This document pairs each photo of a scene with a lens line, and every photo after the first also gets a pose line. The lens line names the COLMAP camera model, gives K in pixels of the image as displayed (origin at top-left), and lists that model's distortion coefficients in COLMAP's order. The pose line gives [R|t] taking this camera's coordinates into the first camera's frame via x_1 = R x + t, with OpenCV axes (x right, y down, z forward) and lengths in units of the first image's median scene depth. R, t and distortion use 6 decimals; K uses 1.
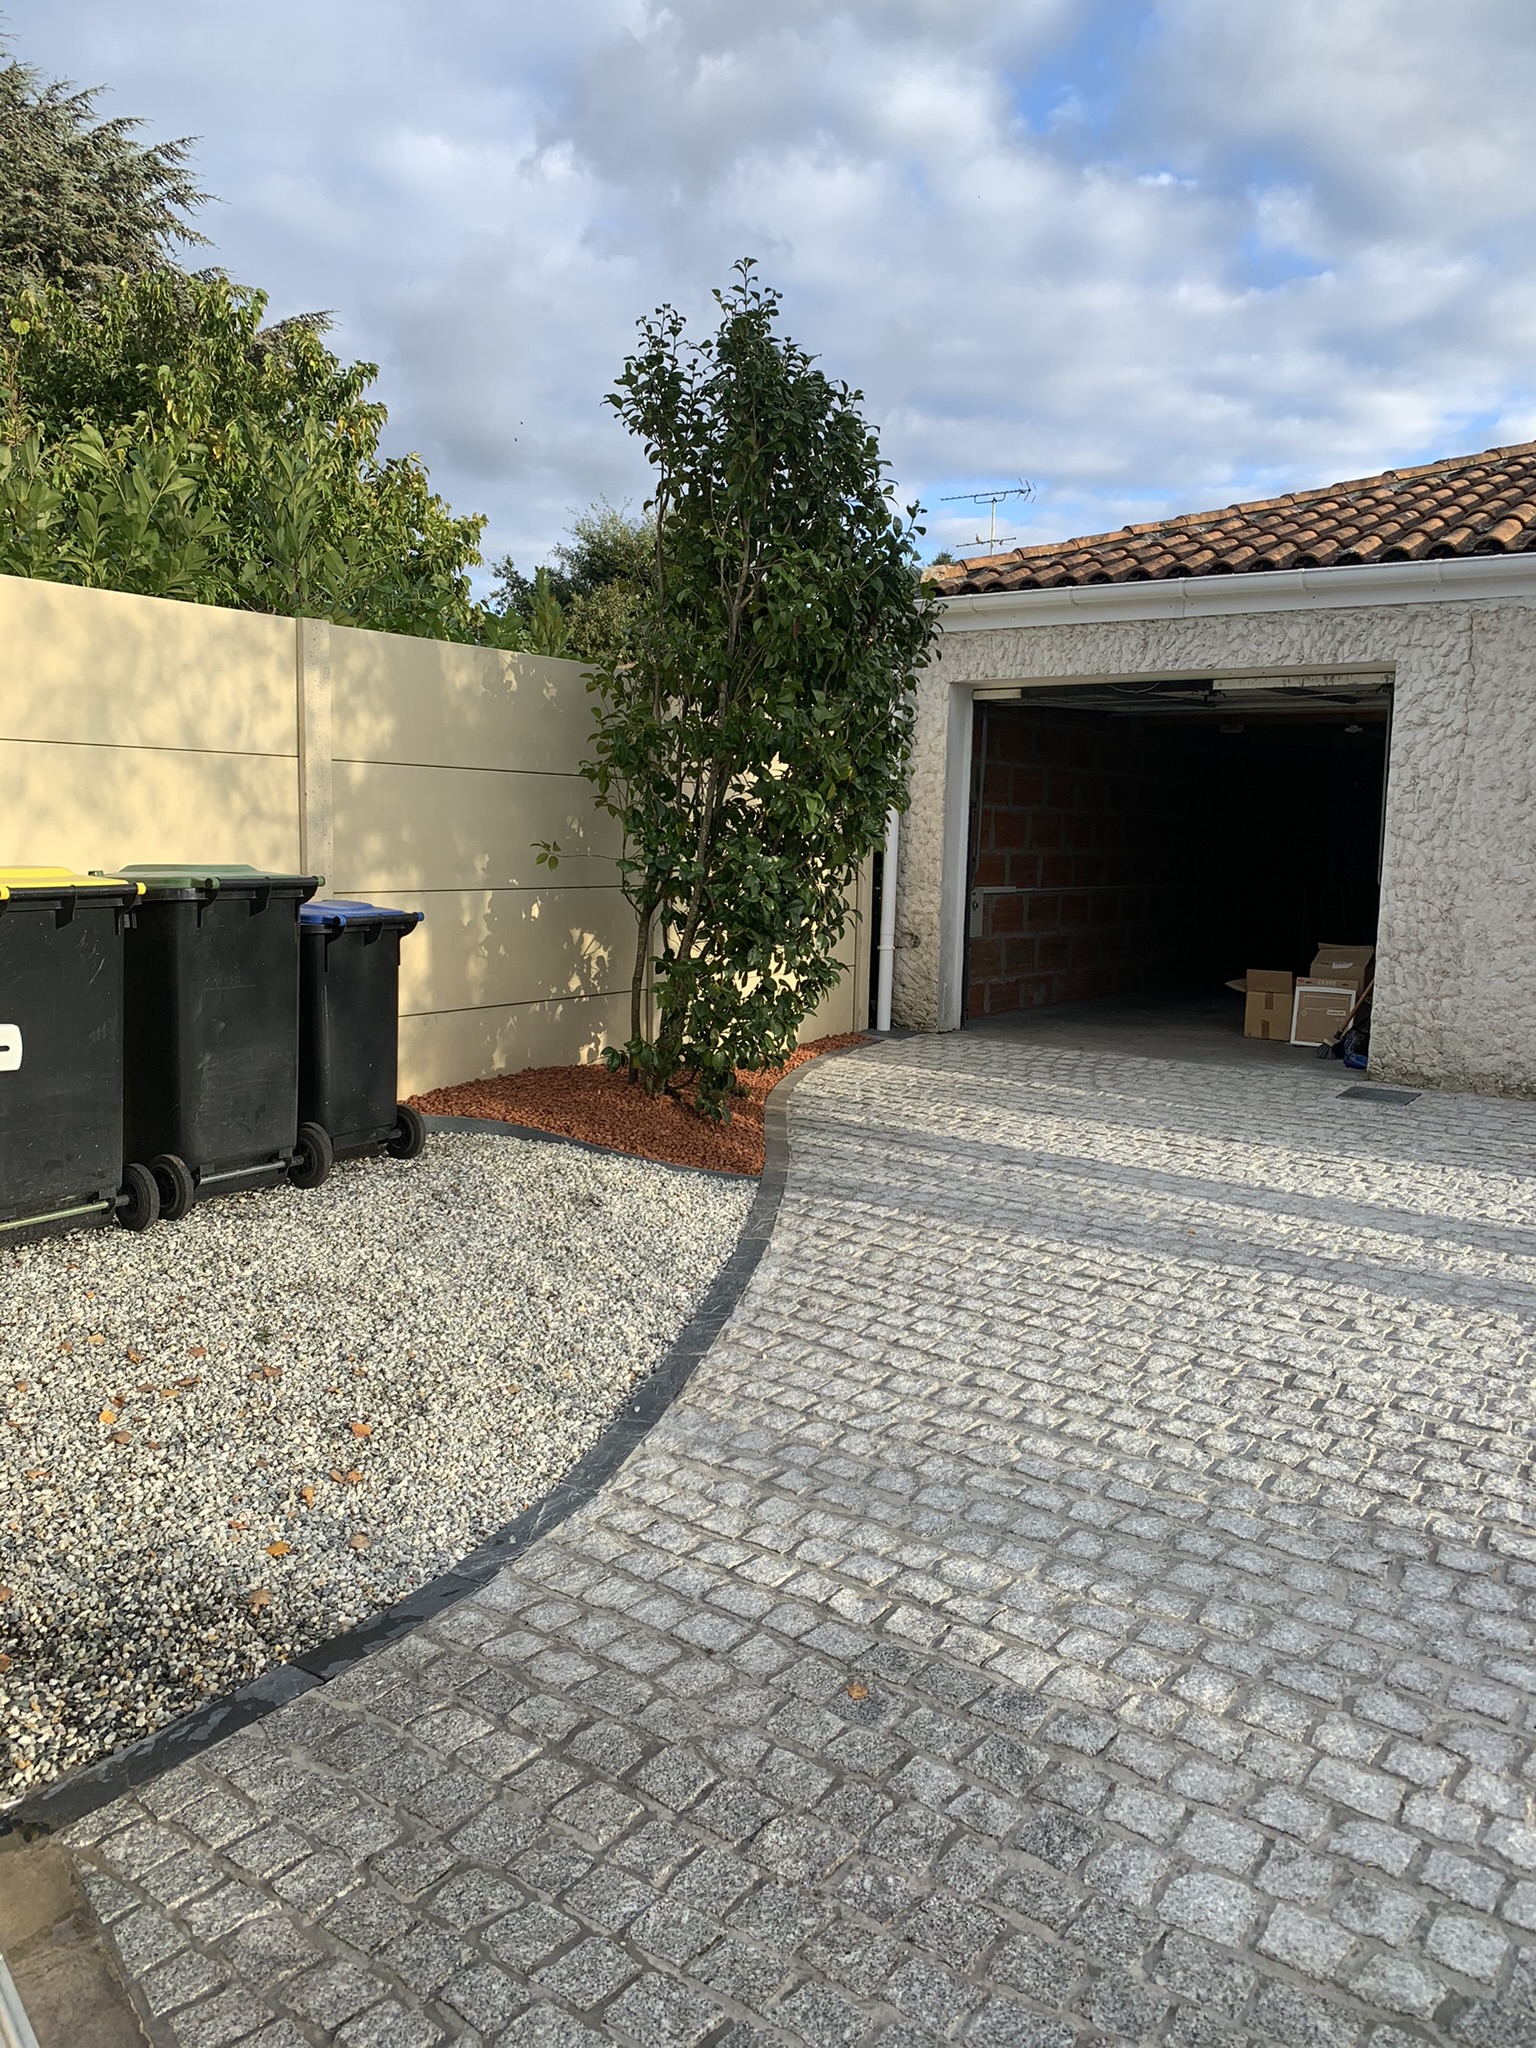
lens RADIAL K [[1530.5, 0, 768.2], [0, 1530.5, 1068.4], [0, 0, 1]] dist [-0.010425, -0.007835]
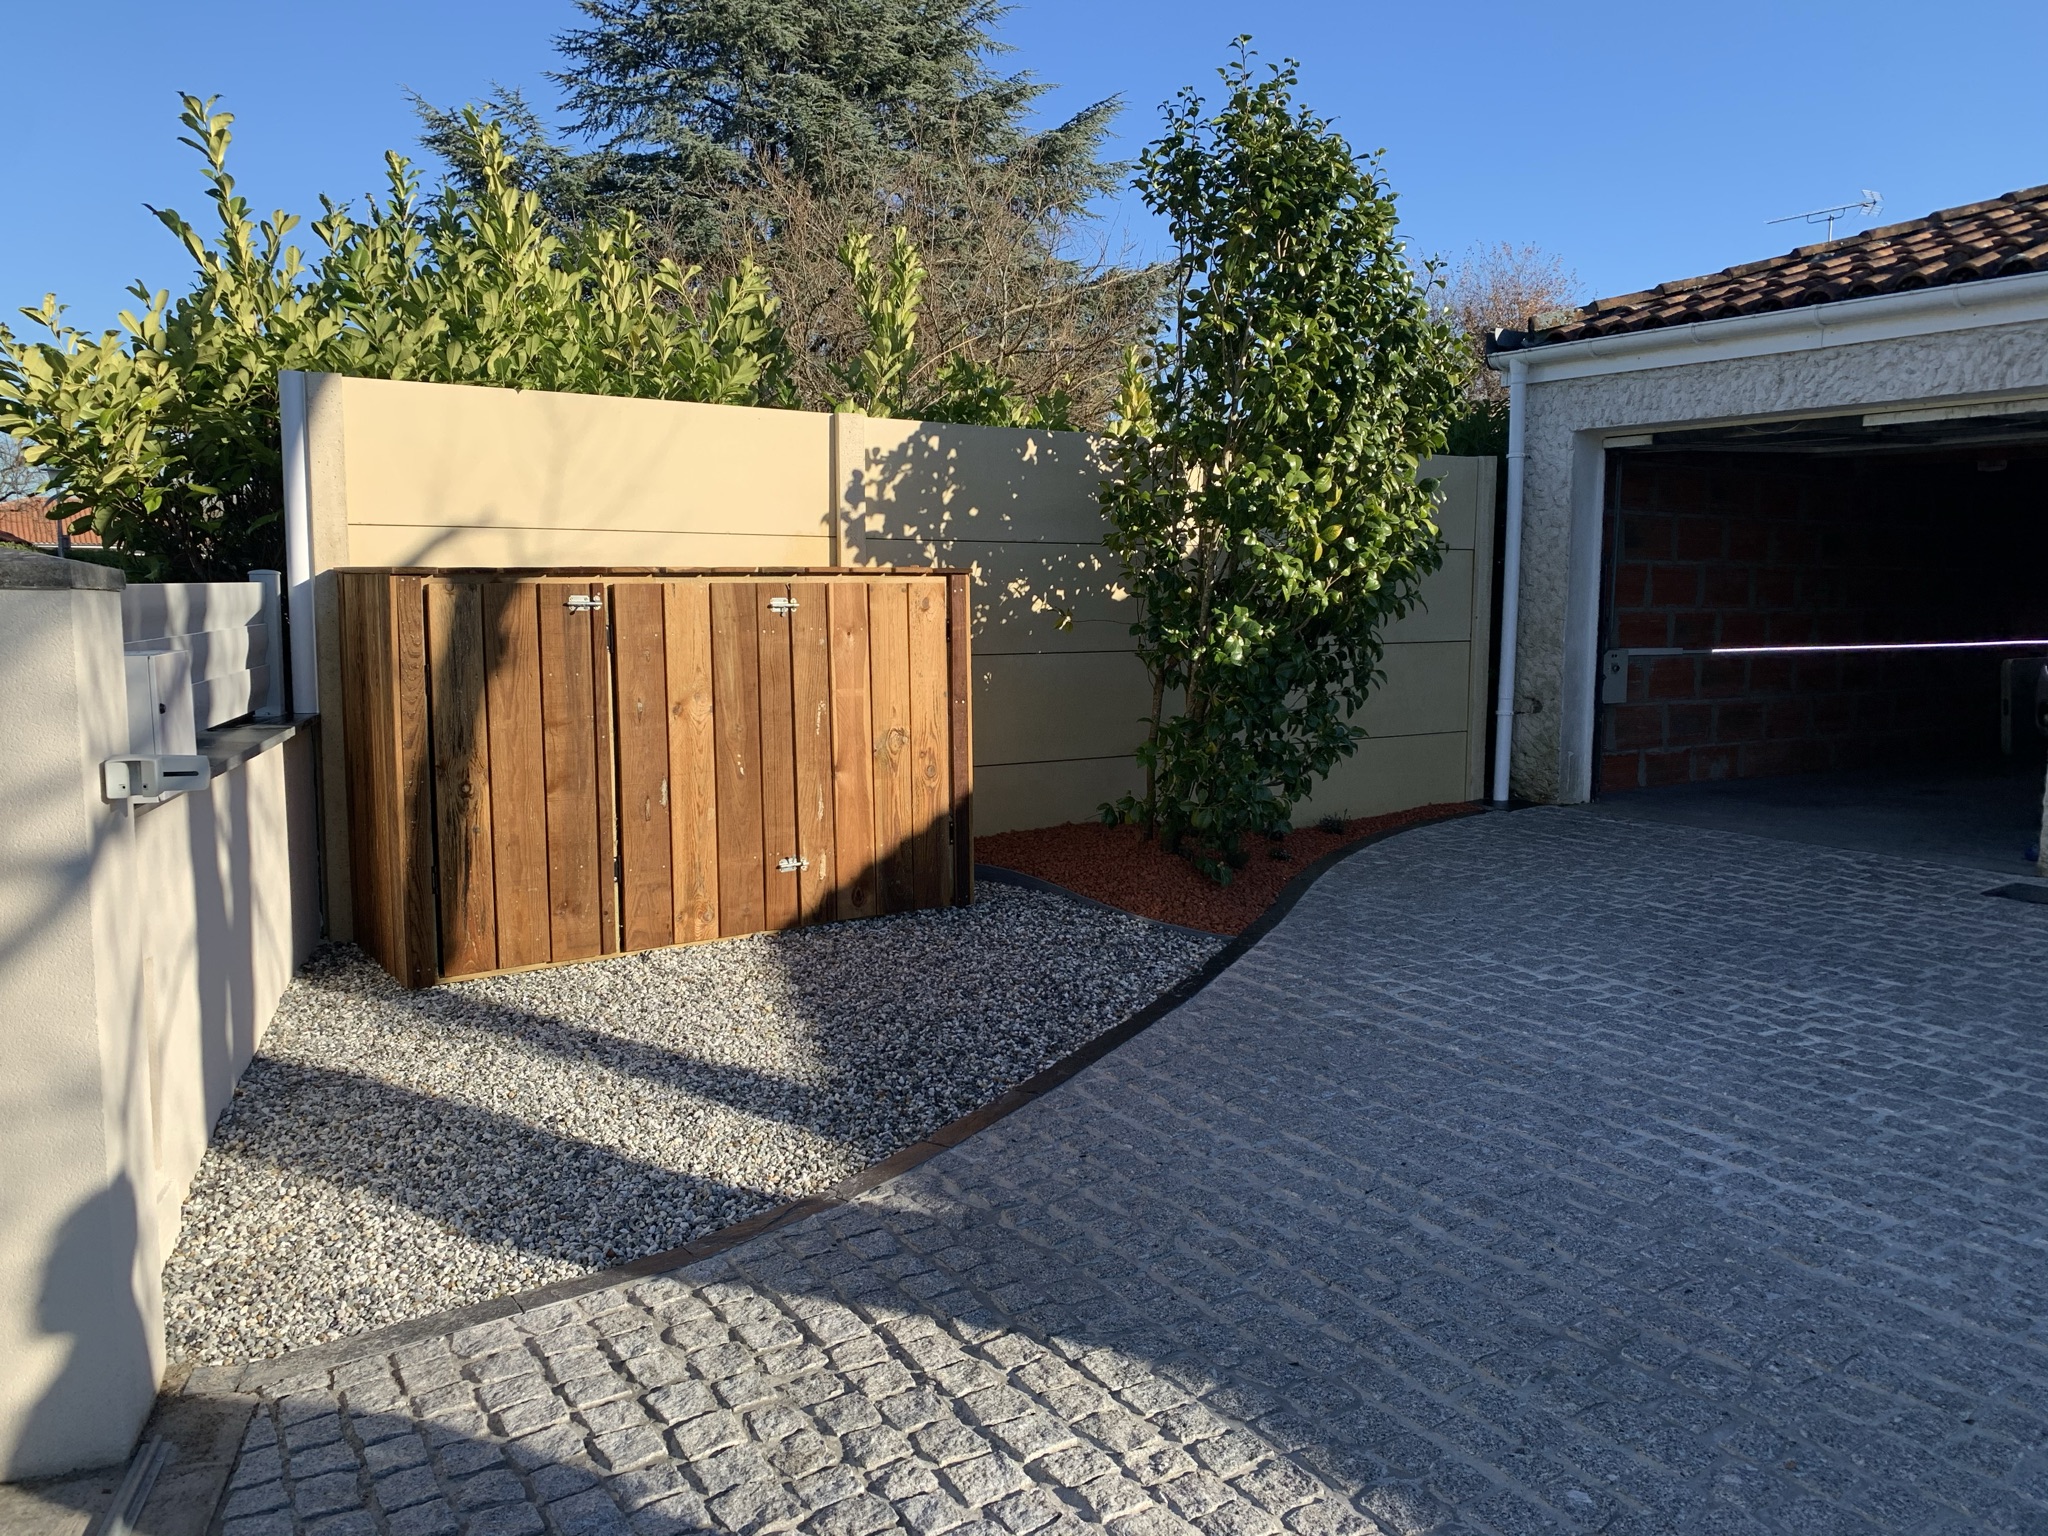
lens RADIAL K [[1557.0, 0, 1024.0], [0, 1557.0, 768.0], [0, 0, 1]] dist [0.001928, 0.001467]
pose [[0.933183, 0.028201, -0.358293, 0.173178], [-0.043577, 0.998440, -0.034911, 0.002430], [0.356750, 0.048192, 0.932956, -0.004648]]
